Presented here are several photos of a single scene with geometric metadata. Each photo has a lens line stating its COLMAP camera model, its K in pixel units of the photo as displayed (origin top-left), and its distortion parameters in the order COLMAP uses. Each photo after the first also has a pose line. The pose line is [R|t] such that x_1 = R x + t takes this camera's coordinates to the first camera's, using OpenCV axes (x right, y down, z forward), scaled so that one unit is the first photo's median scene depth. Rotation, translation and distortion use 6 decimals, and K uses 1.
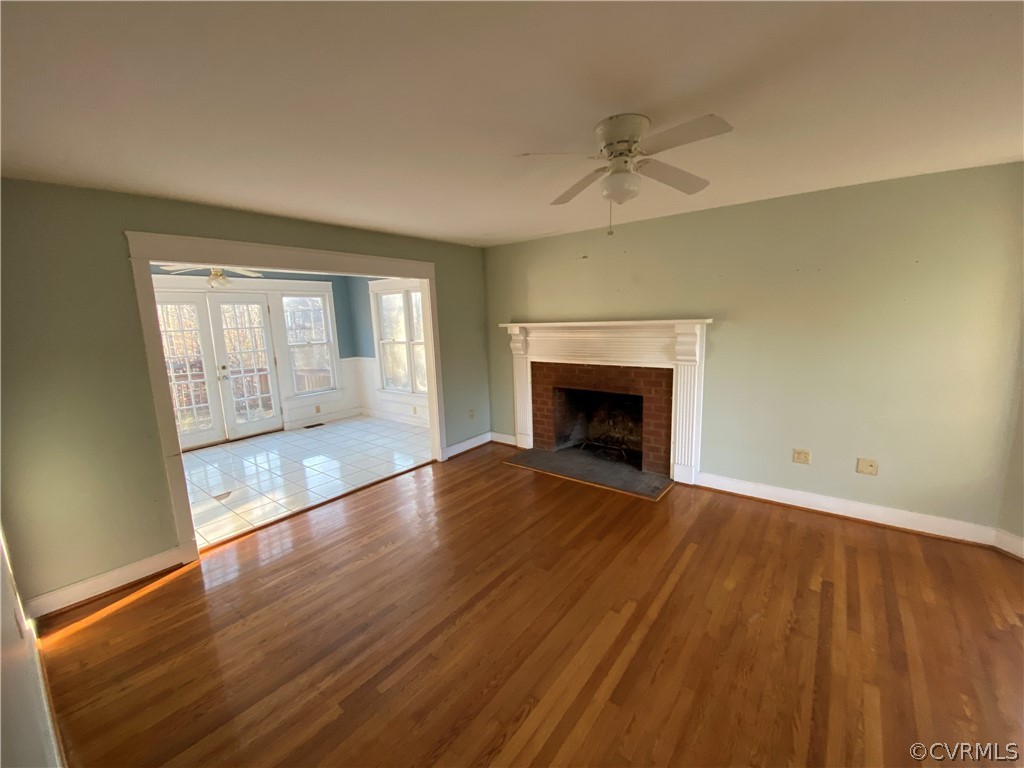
lens RADIAL K [[413.1, 0, 512.0], [0, 413.1, 384.0], [0, 0, 1]] dist [0.001403, 0.000039]
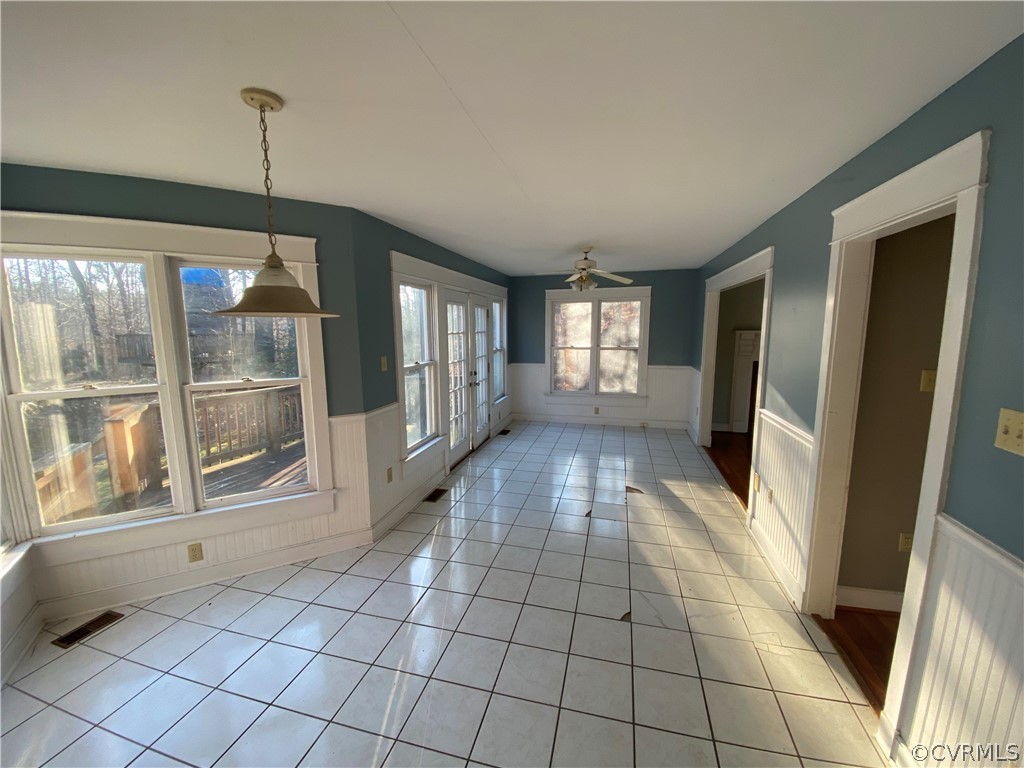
lens RADIAL K [[413.1, 0, 512.0], [0, 413.1, 384.0], [0, 0, 1]] dist [0.001403, 0.000039]
pose [[0.926538, -0.030852, 0.374934, -0.824767], [0.042149, 0.998870, -0.021964, 0.007112], [-0.373833, 0.036153, 0.926791, 0.081715]]
